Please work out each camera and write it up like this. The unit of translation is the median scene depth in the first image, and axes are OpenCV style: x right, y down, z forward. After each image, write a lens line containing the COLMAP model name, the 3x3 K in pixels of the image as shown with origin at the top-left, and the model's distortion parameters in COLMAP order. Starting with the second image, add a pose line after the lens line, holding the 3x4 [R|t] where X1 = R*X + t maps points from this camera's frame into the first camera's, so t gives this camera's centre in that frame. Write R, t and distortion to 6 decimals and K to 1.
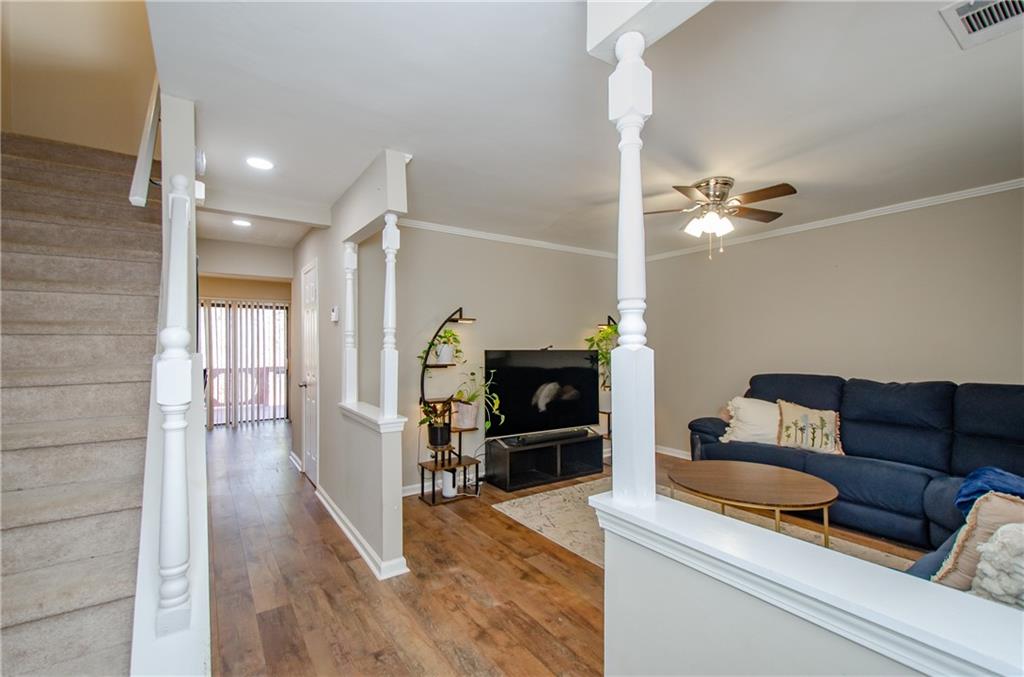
lens RADIAL K [[440.8, 0, 498.5], [0, 440.8, 344.1], [0, 0, 1]] dist [0.001343, -0.000687]
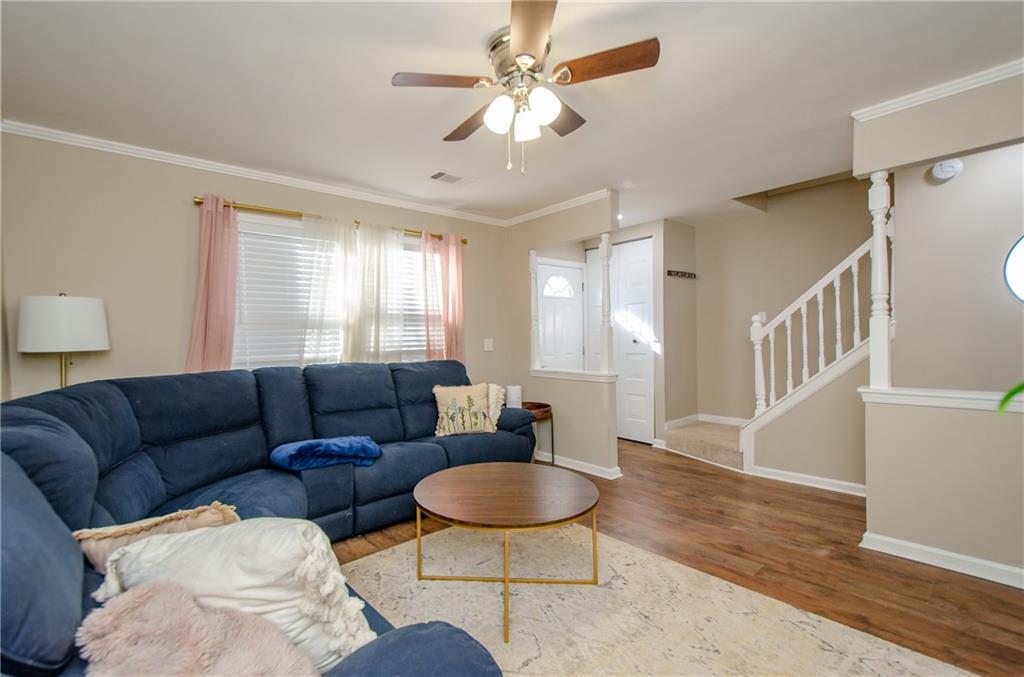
lens RADIAL K [[428.6, 0, 483.8], [0, 428.6, 338.2], [0, 0, 1]] dist [0.001596, 0.000017]
pose [[-0.993967, 0.027445, -0.106187, 0.503214], [0.028081, 0.999596, -0.004497, 0.027861], [0.106021, -0.007452, -0.994336, 1.321938]]
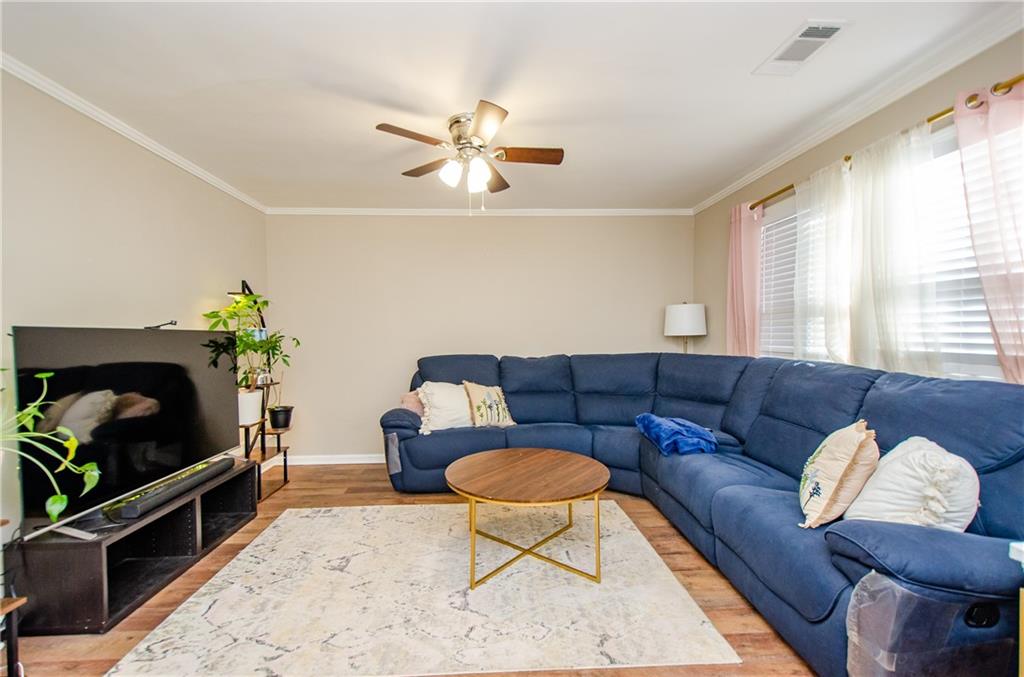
lens RADIAL K [[440.8, 0, 498.5], [0, 440.8, 344.1], [0, 0, 1]] dist [0.001343, -0.000687]
pose [[0.513135, -0.018560, 0.858107, -0.171540], [-0.000352, 0.999762, 0.021834, 0.023822], [-0.858308, -0.011506, 0.513006, 0.442063]]
